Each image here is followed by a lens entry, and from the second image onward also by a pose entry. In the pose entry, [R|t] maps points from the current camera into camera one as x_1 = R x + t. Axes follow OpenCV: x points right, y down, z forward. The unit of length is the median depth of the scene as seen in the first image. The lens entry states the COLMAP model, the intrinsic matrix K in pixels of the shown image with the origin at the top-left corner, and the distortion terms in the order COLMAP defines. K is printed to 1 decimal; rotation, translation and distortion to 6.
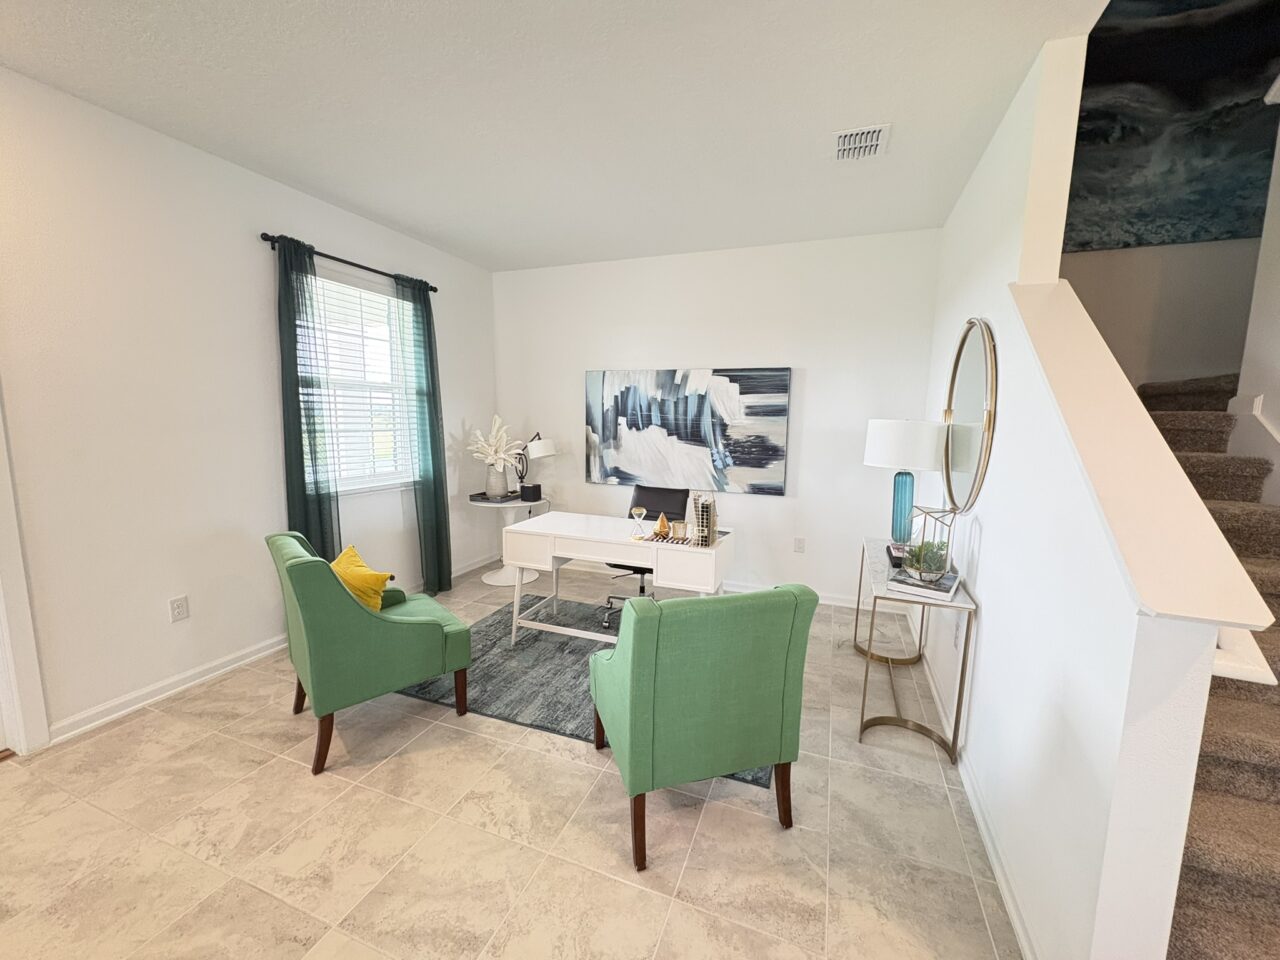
lens RADIAL K [[509.3, 0, 637.5], [0, 509.3, 483.1], [0, 0, 1]] dist [0.002986, 0.000144]
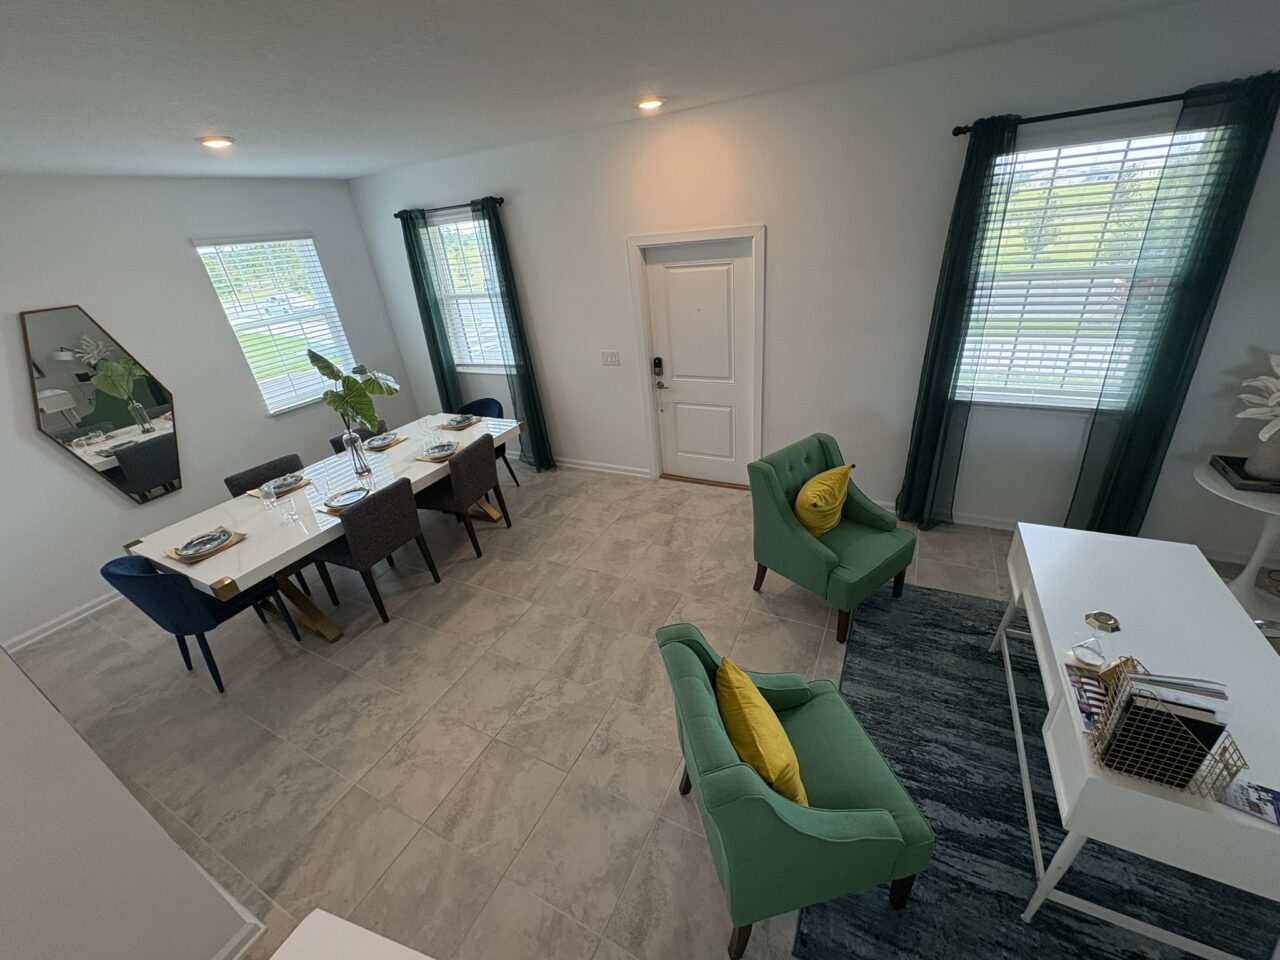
lens RADIAL K [[509.3, 0, 637.2], [0, 509.3, 479.7], [0, 0, 1]] dist [0.002986, 0.000144]
pose [[-0.108262, 0.442741, -0.890090, 0.662107], [-0.035902, 0.893027, 0.448569, -0.427125], [0.993474, 0.080519, -0.080786, 0.744892]]
